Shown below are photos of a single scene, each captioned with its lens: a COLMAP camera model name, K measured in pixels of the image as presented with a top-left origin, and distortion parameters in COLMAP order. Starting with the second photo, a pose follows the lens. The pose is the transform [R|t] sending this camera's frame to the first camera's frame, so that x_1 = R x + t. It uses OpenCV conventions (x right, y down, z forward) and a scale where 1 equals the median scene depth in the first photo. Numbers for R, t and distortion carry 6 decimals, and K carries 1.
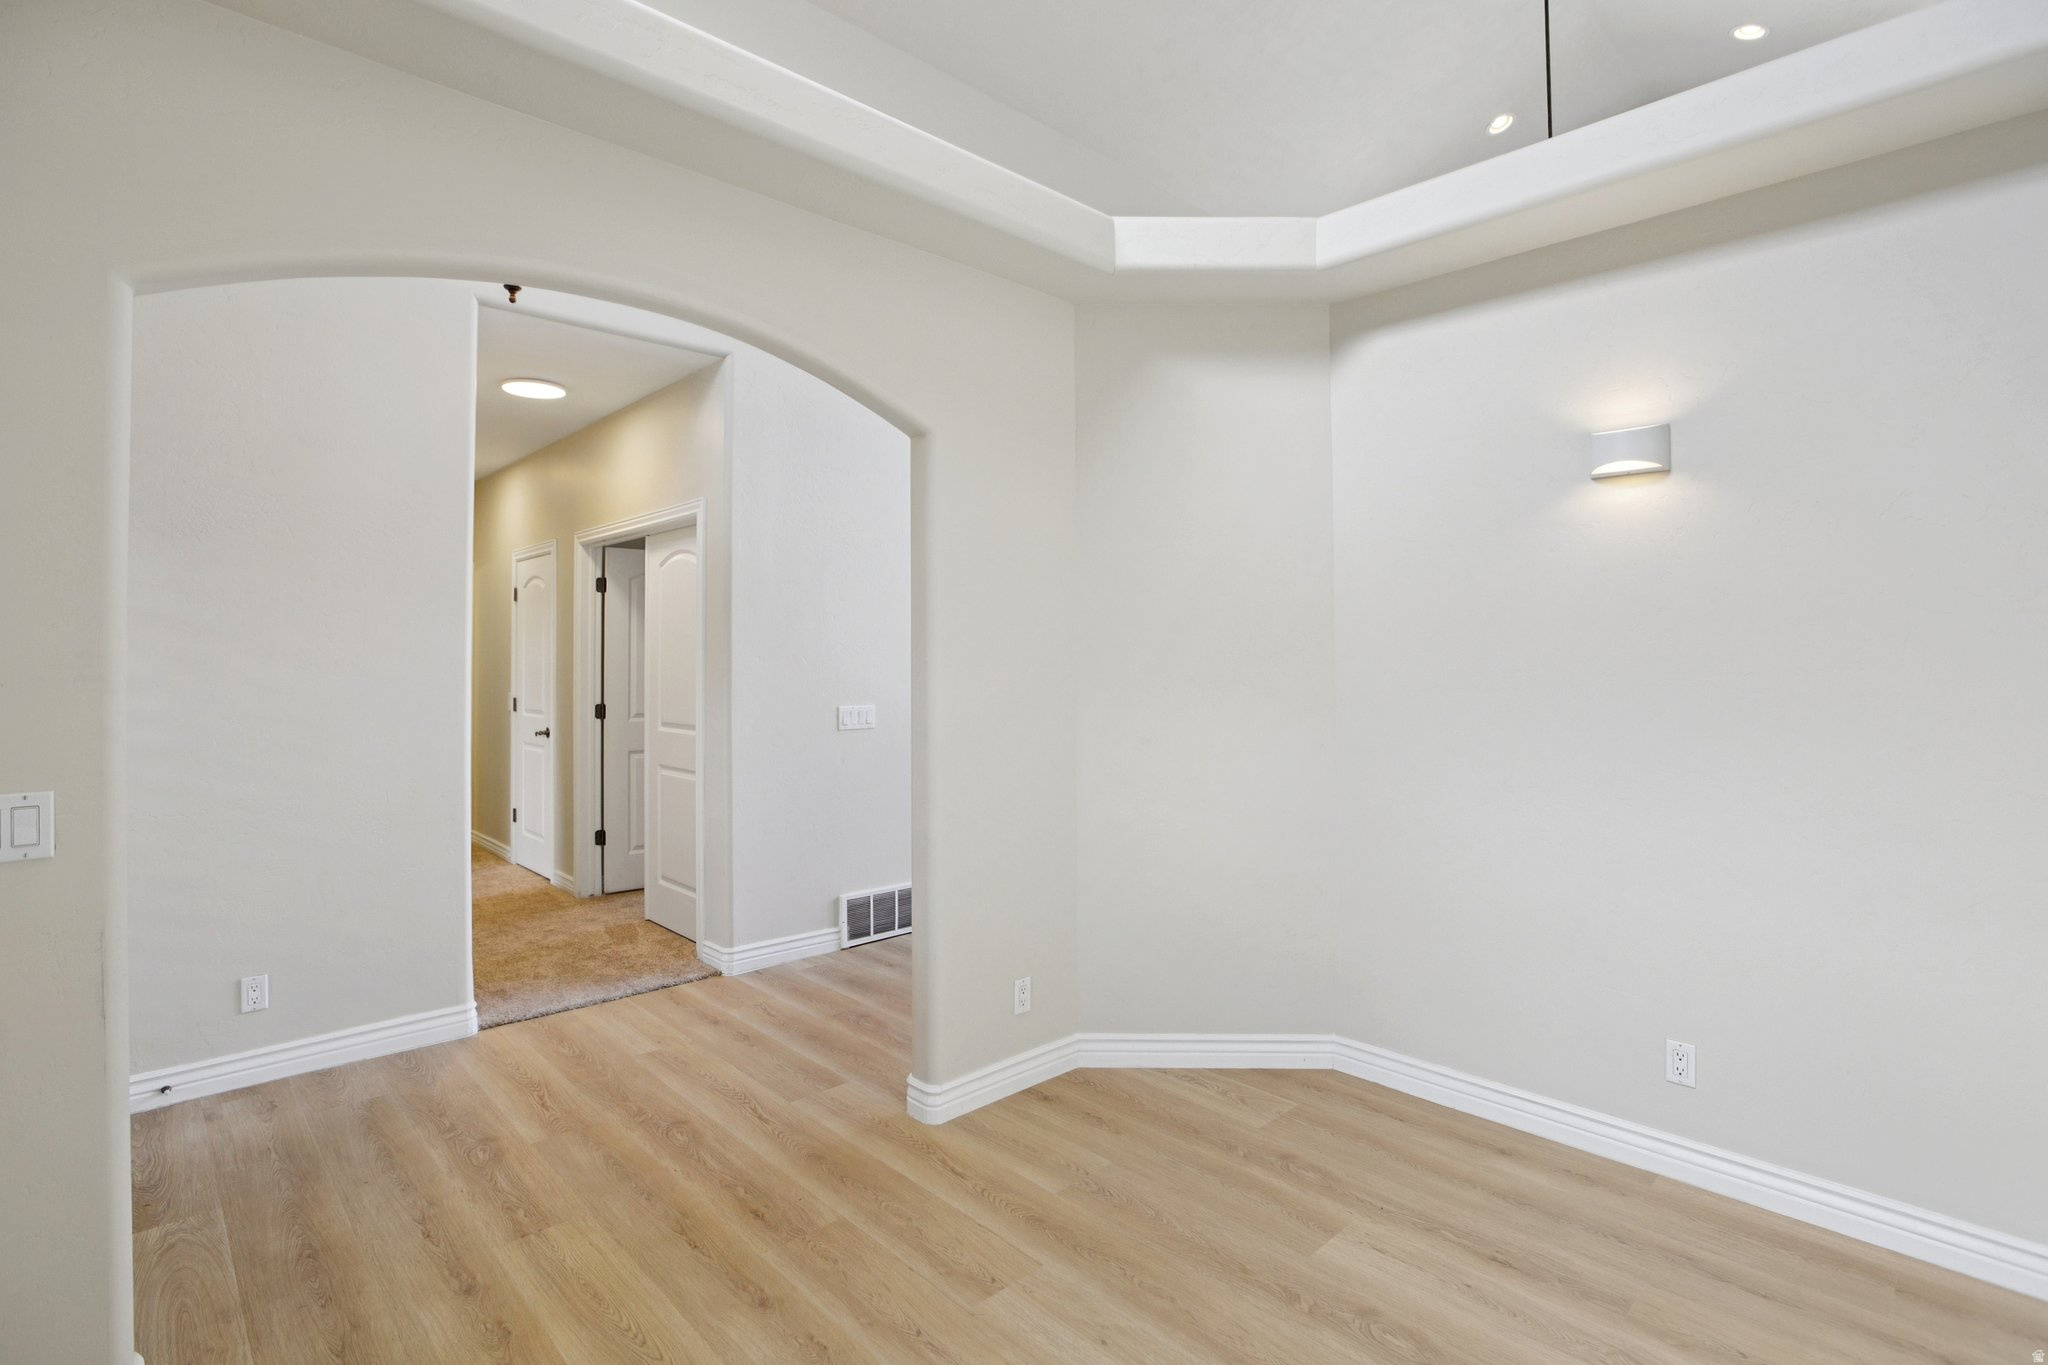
lens RADIAL K [[964.9, 0, 1019.6], [0, 964.9, 675.0], [0, 0, 1]] dist [-0.056808, 0.025414]
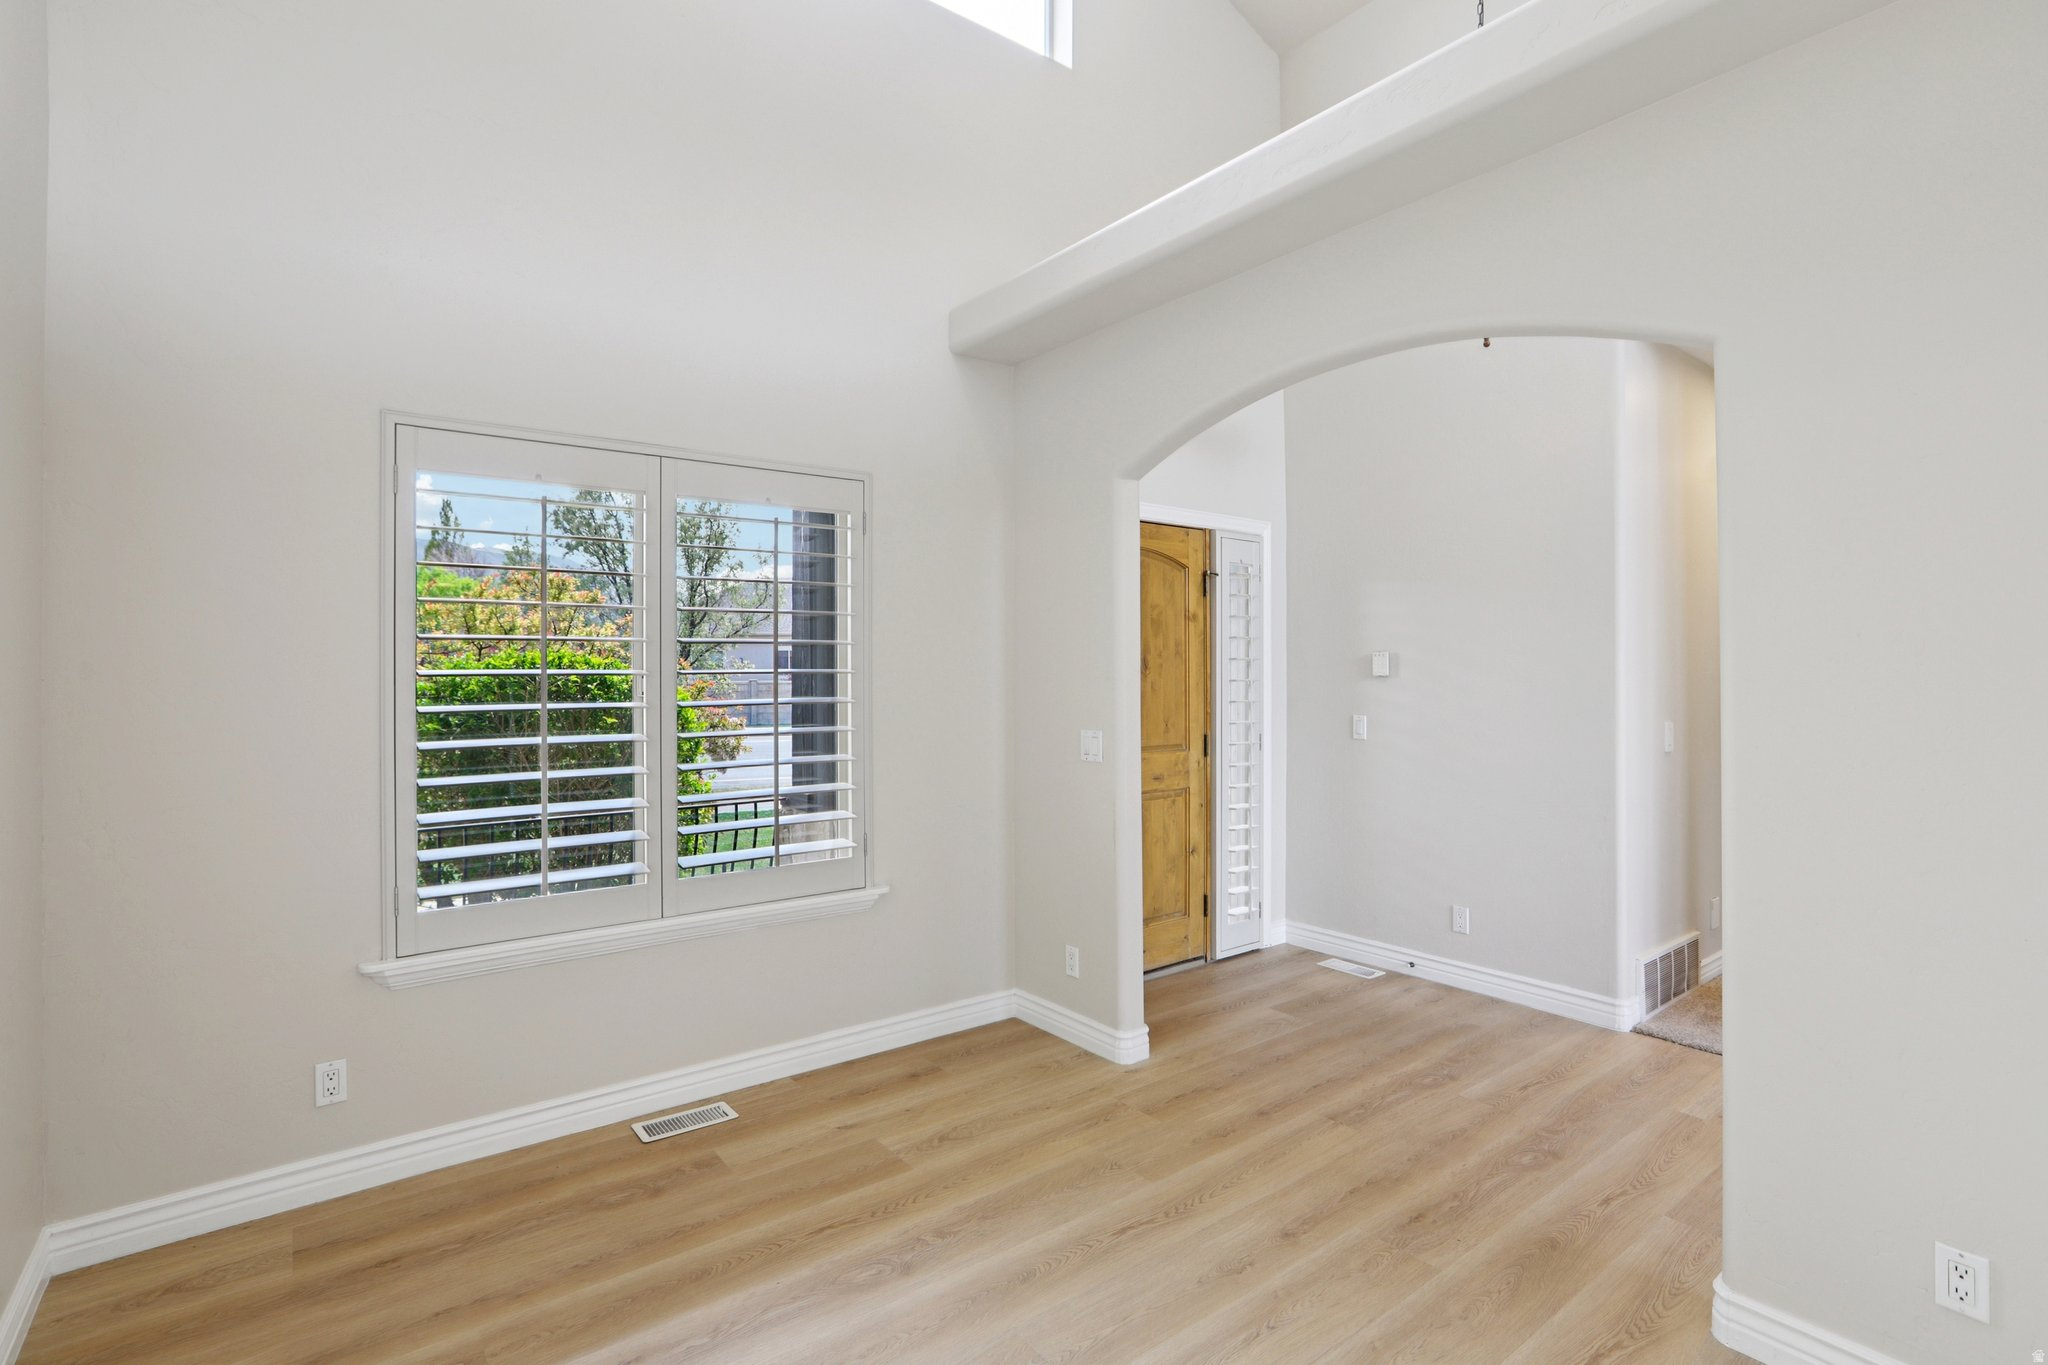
lens RADIAL K [[961.0, 0, 1031.3], [0, 961.0, 675.3], [0, 0, 1]] dist [0.000560, 0.000948]
pose [[-0.095116, 0.004940, -0.995454, 0.696567], [-0.003946, 0.999978, 0.005339, -0.013133], [0.995458, 0.004436, -0.095094, 0.608021]]
